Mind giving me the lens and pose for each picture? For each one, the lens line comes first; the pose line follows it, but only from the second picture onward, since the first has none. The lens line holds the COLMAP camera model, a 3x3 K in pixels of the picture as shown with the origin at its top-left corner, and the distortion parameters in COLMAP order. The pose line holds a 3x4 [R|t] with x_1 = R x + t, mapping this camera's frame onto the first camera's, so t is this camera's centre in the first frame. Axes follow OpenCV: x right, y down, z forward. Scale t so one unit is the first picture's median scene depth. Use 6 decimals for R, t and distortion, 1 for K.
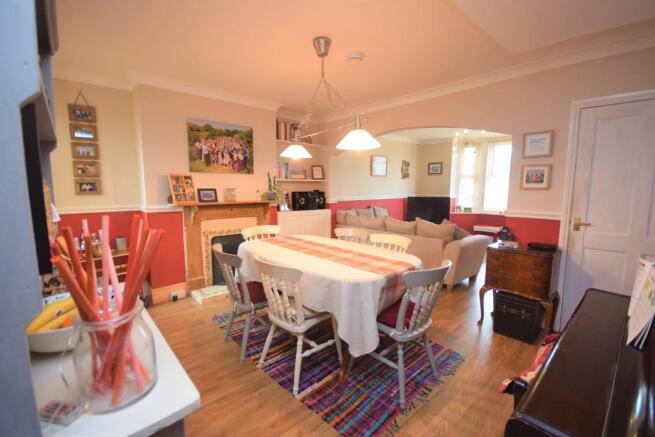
lens RADIAL K [[292.9, 0, 322.4], [0, 292.9, 220.5], [0, 0, 1]] dist [-0.001940, -0.001686]
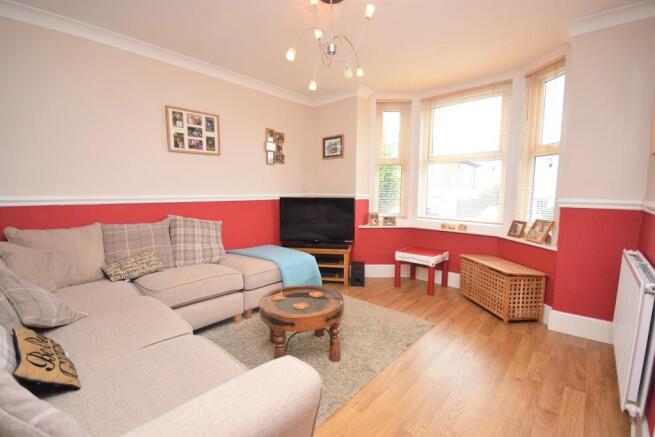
lens RADIAL K [[292.9, 0, 331.9], [0, 292.9, 220.4], [0, 0, 1]] dist [-0.001940, -0.001686]
pose [[0.992393, -0.007603, 0.122871, 0.318217], [0.010018, 0.999768, -0.019047, -0.027184], [-0.122698, 0.020134, 0.992240, 0.454915]]
